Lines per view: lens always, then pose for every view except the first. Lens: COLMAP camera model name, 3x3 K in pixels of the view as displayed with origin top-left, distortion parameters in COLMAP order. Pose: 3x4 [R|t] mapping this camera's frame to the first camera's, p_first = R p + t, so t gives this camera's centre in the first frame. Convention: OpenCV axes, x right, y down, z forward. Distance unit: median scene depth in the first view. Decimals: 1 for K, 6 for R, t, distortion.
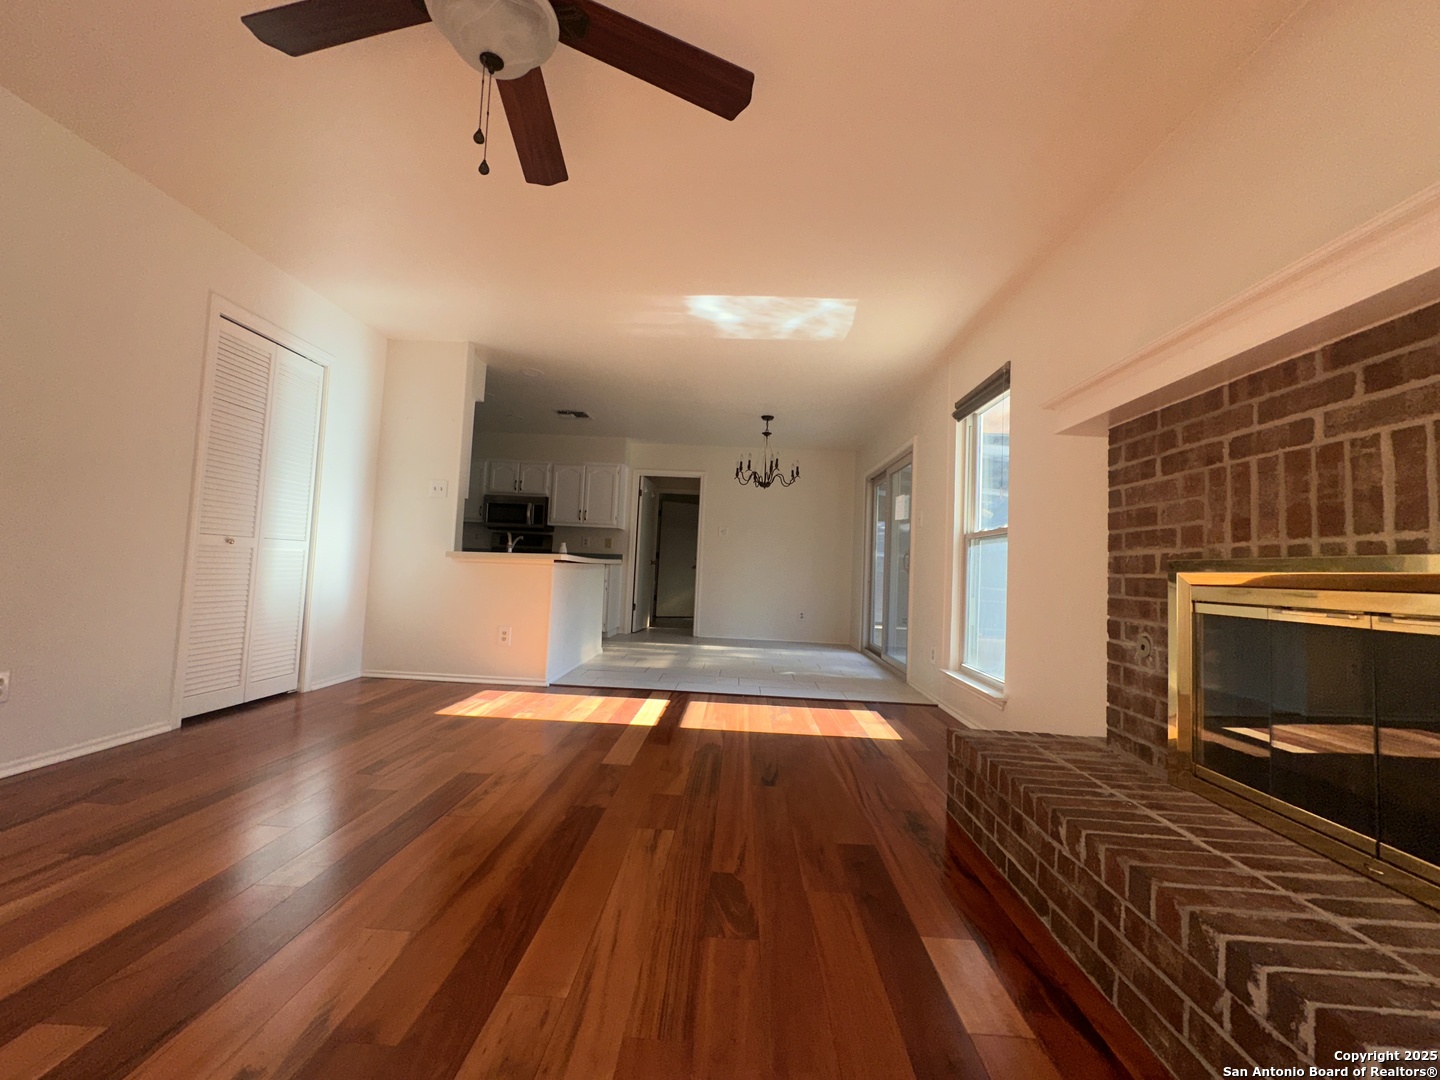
lens RADIAL K [[575.9, 0, 720.3], [0, 575.9, 534.0], [0, 0, 1]] dist [-0.001367, 0.000593]
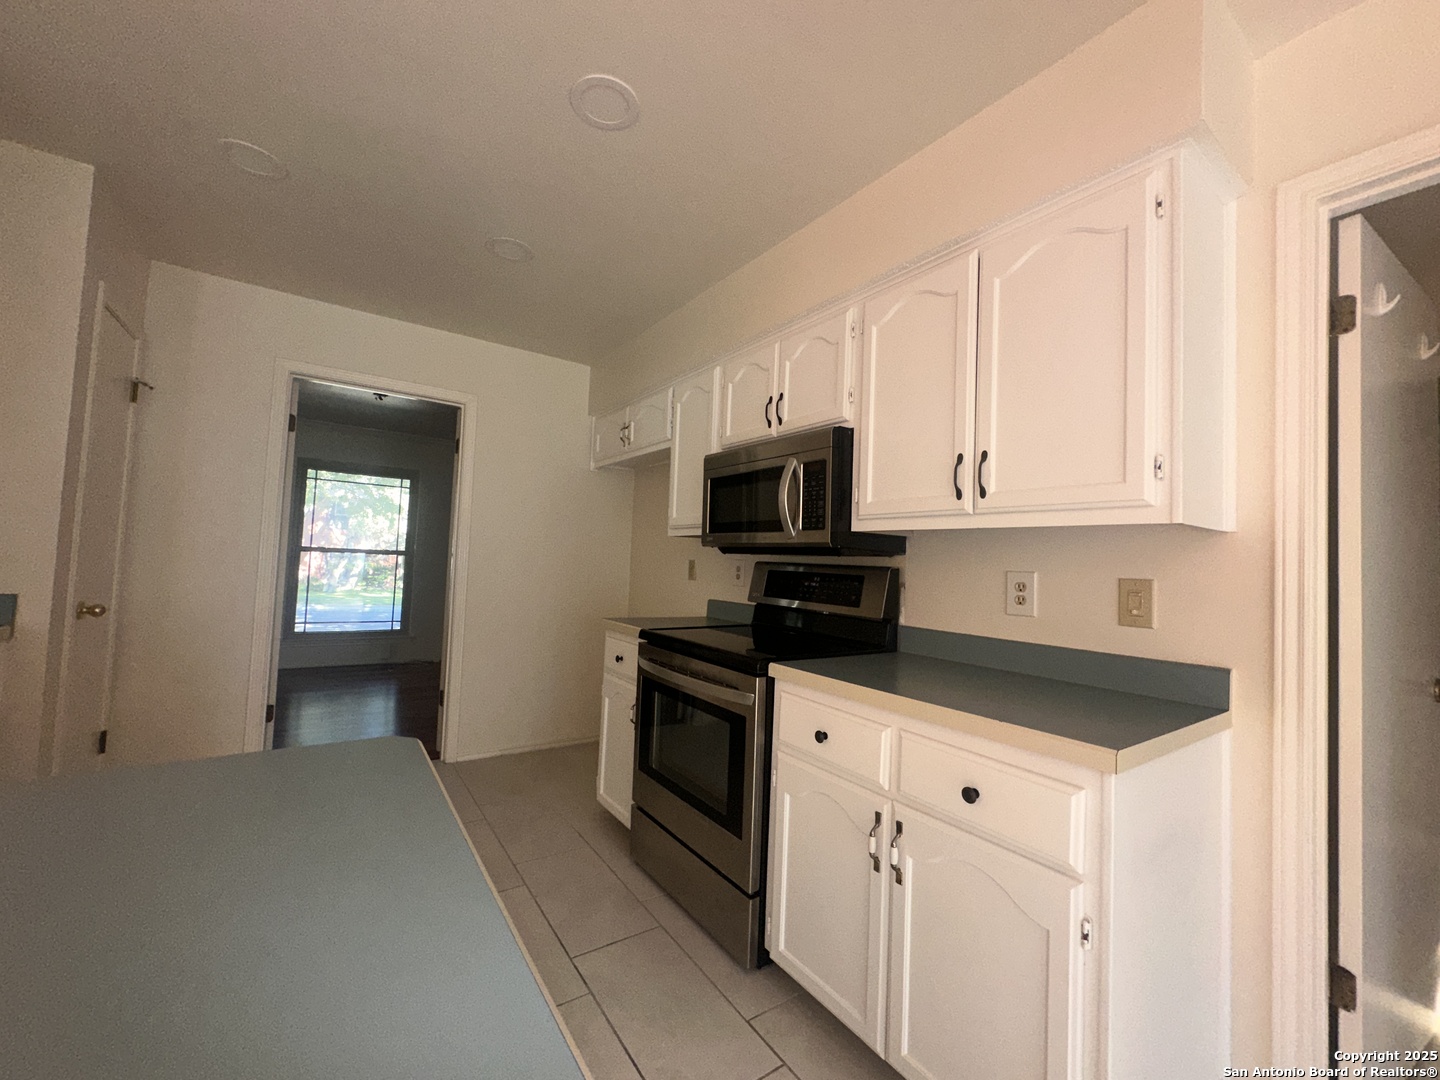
lens RADIAL K [[575.9, 0, 717.9], [0, 575.9, 537.1], [0, 0, 1]] dist [-0.001367, 0.000593]
pose [[0.604065, -0.056898, -0.794901, -0.124742], [0.036052, 0.998378, -0.044066, -0.003579], [0.796119, -0.002039, 0.605137, 0.785334]]
